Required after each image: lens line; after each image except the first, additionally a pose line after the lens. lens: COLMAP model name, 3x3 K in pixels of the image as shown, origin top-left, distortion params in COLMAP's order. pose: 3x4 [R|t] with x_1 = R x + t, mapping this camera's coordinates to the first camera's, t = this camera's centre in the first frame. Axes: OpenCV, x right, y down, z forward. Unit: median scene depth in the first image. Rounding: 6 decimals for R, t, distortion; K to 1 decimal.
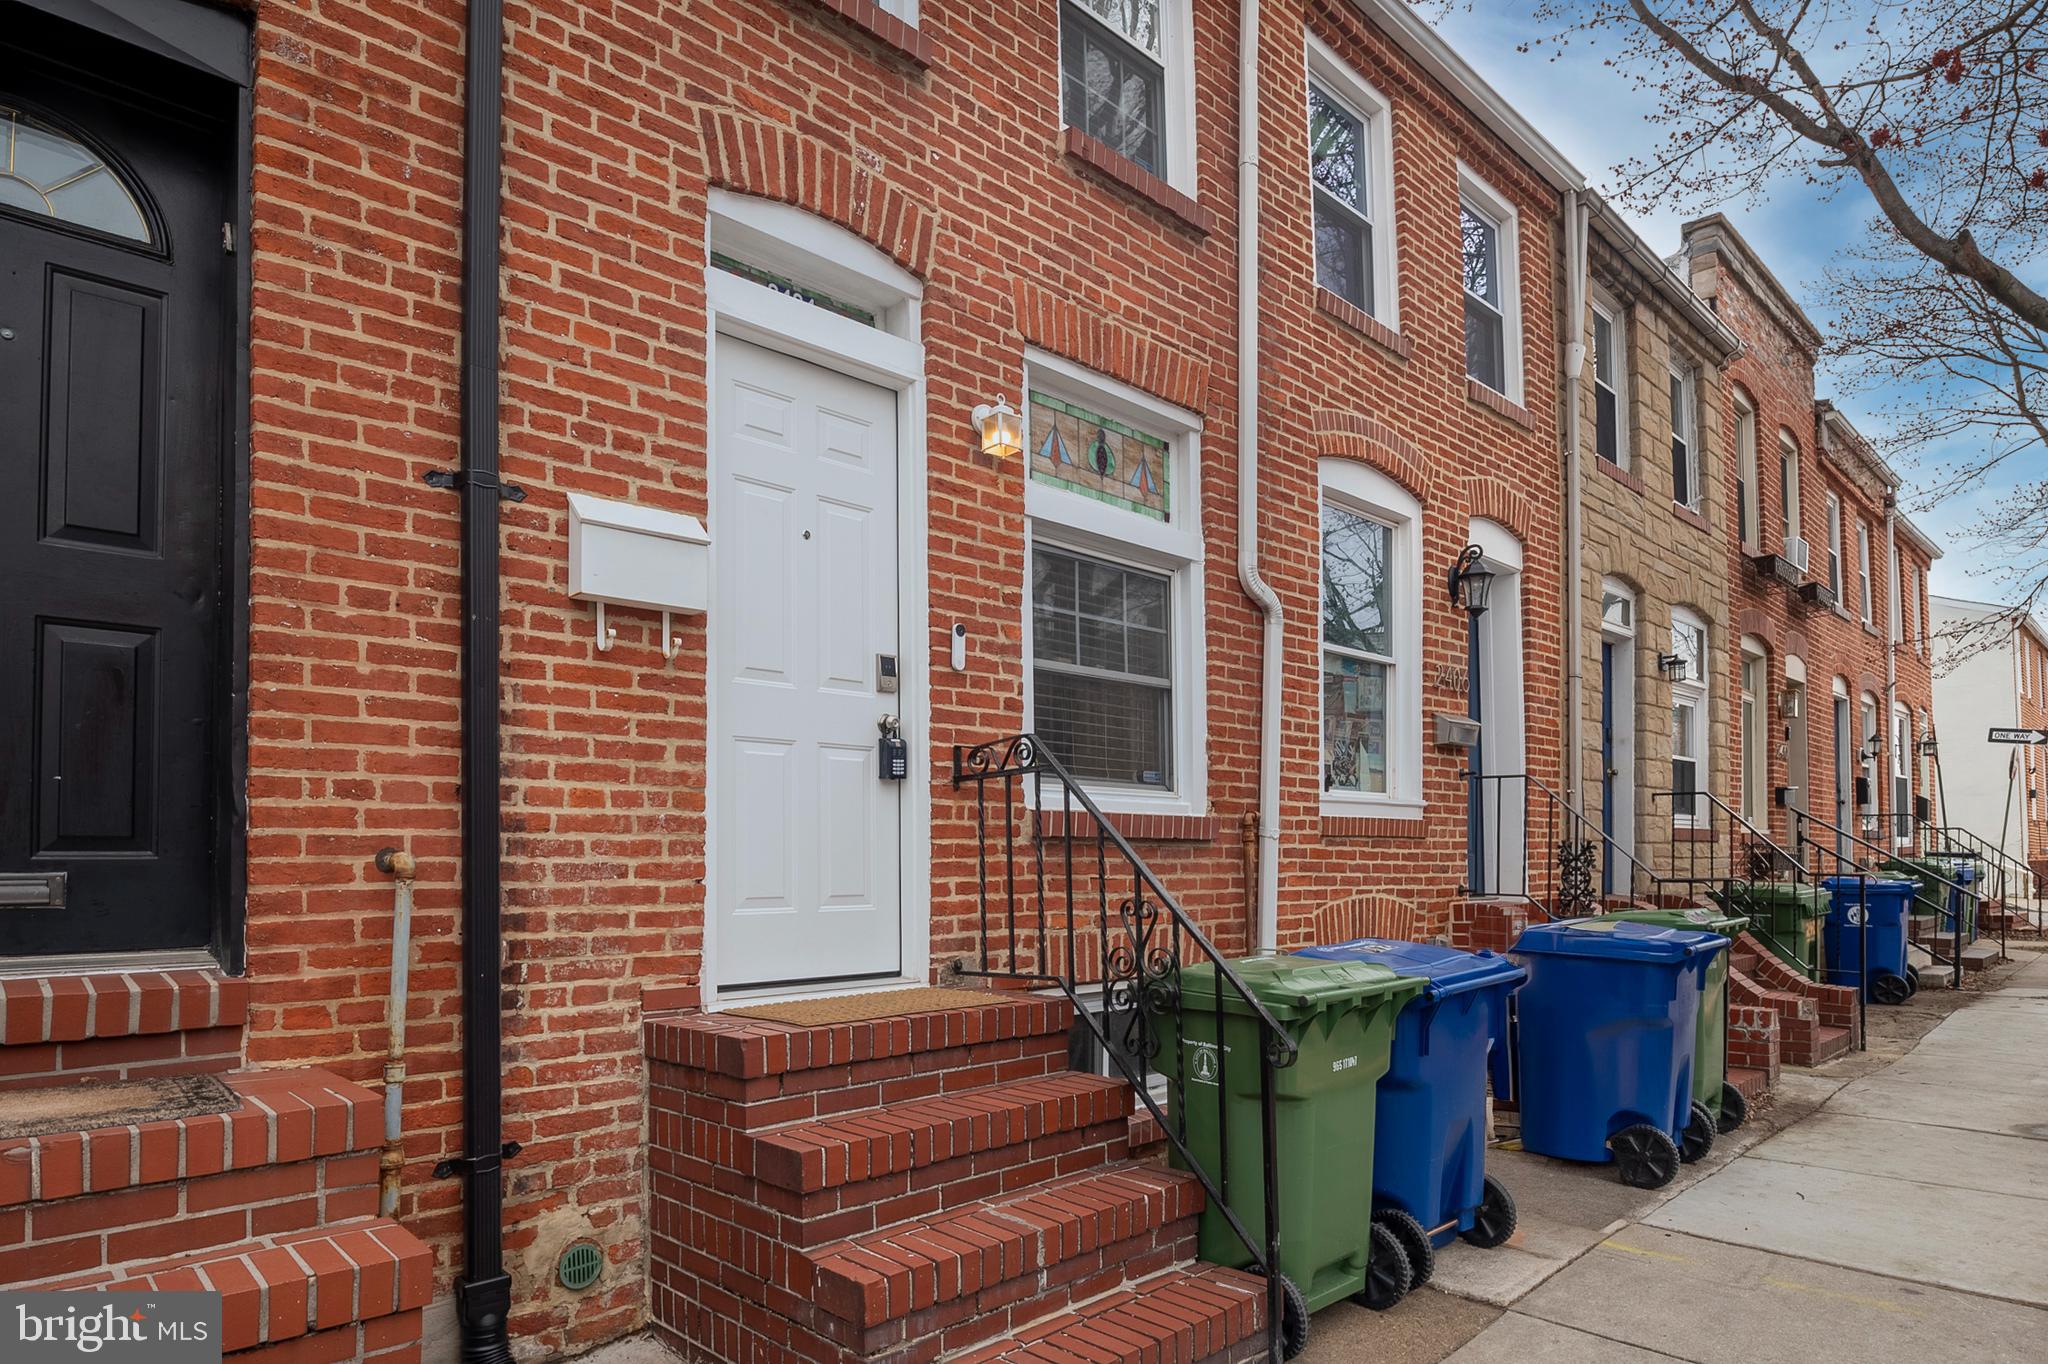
lens RADIAL K [[1144.7, 0, 1026.2], [0, 1144.7, 507.2], [0, 0, 1]] dist [-0.003737, 0.000196]
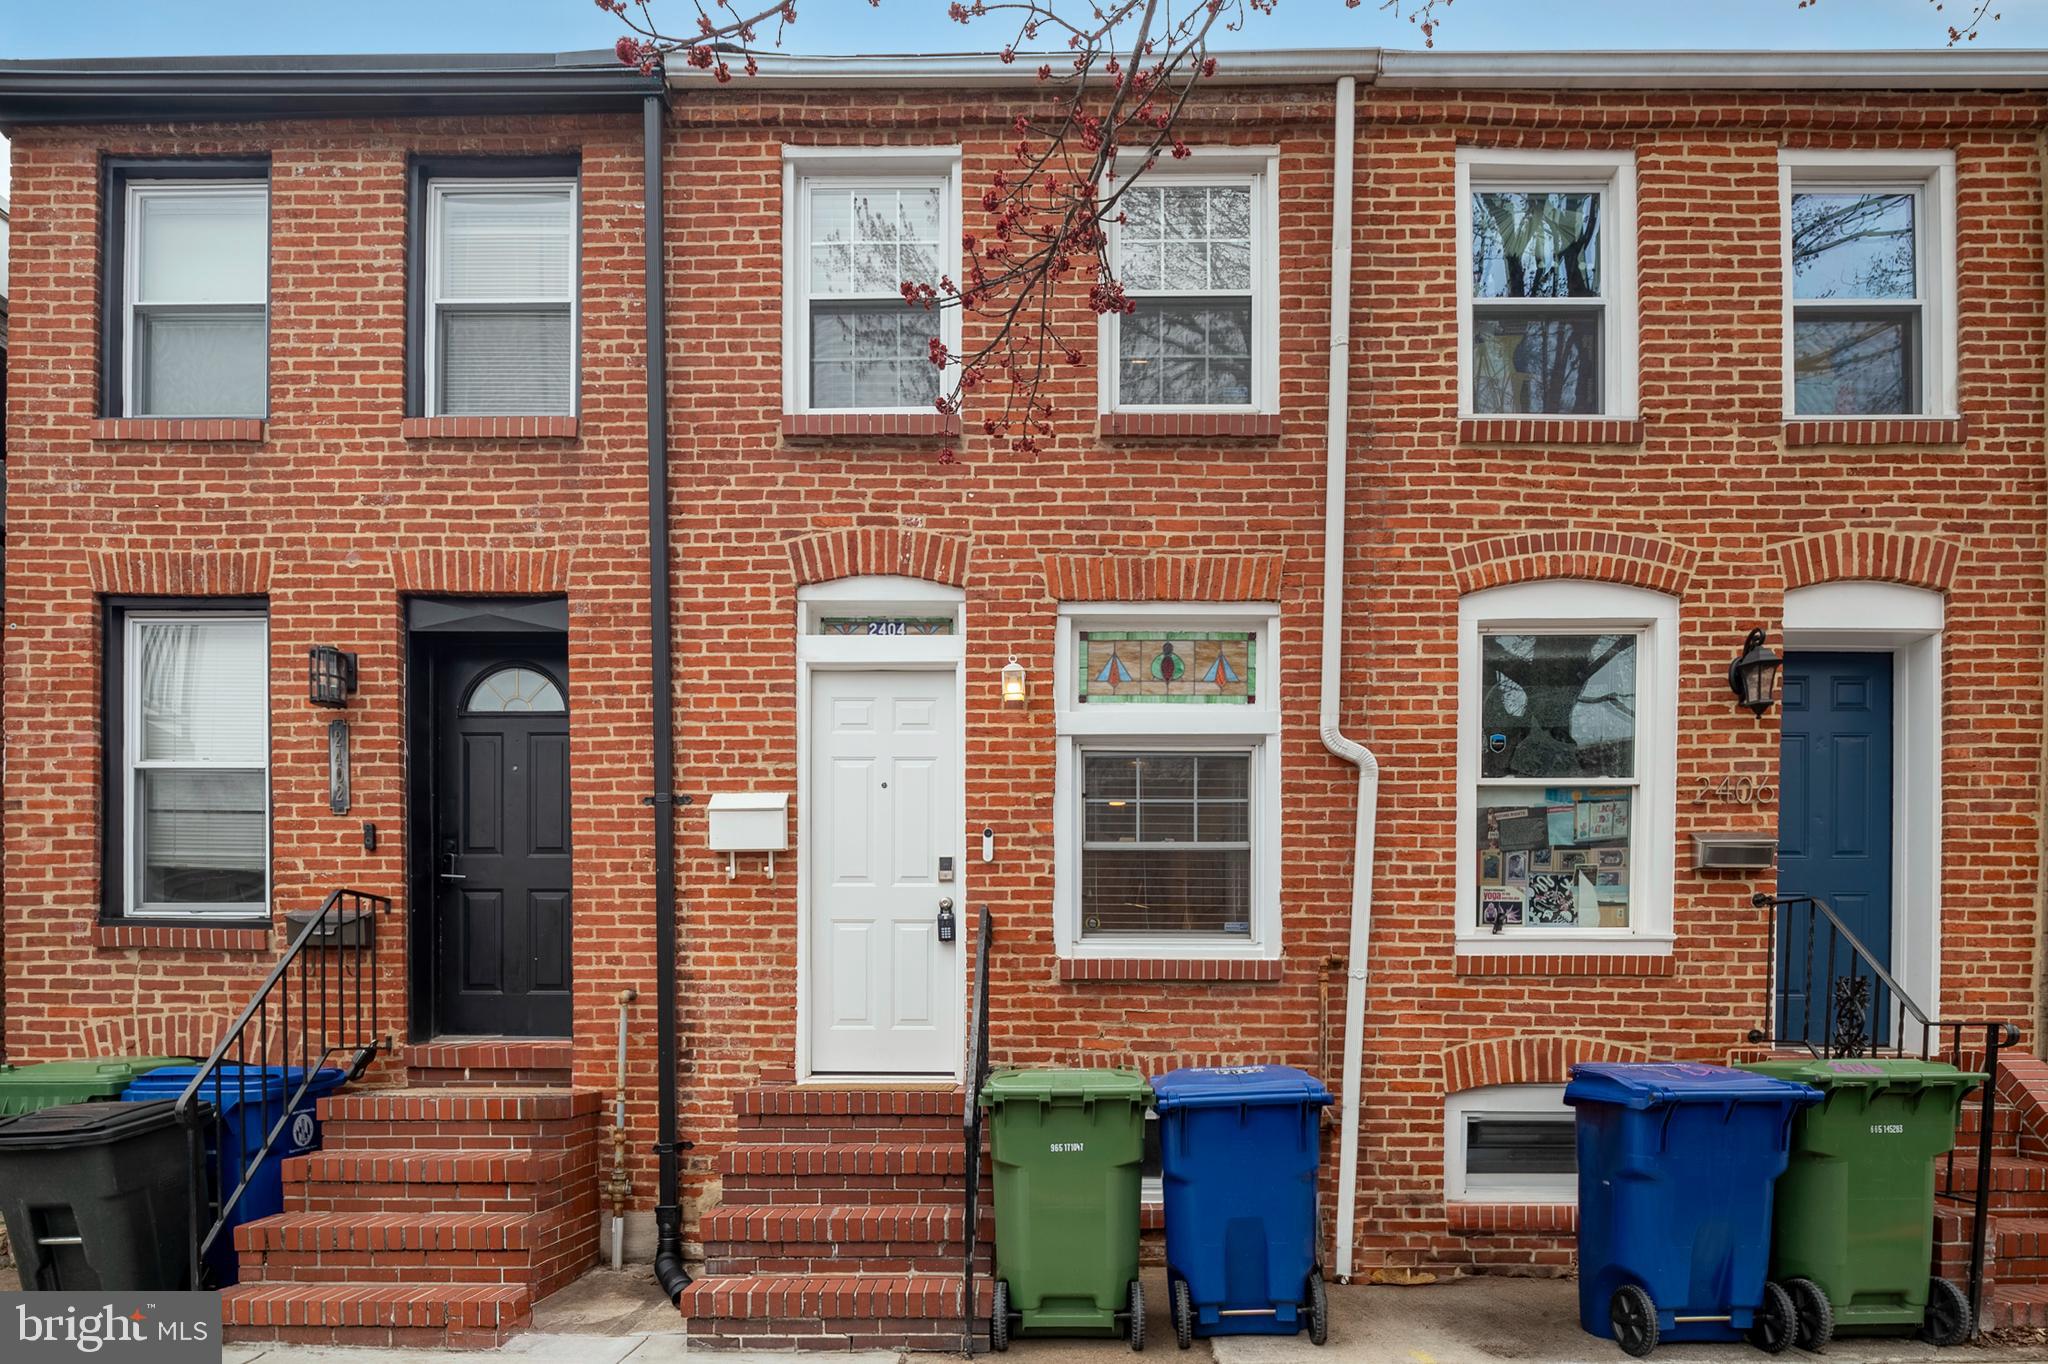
lens RADIAL K [[1110.2, 0, 1025.7], [0, 1110.2, 617.7], [0, 0, 1]] dist [-0.000422, 0.000373]
pose [[0.707377, -0.229653, -0.668489, 1.174485], [0.203151, 0.971899, -0.118917, 0.025470], [0.677014, -0.051685, 0.734153, 0.039190]]
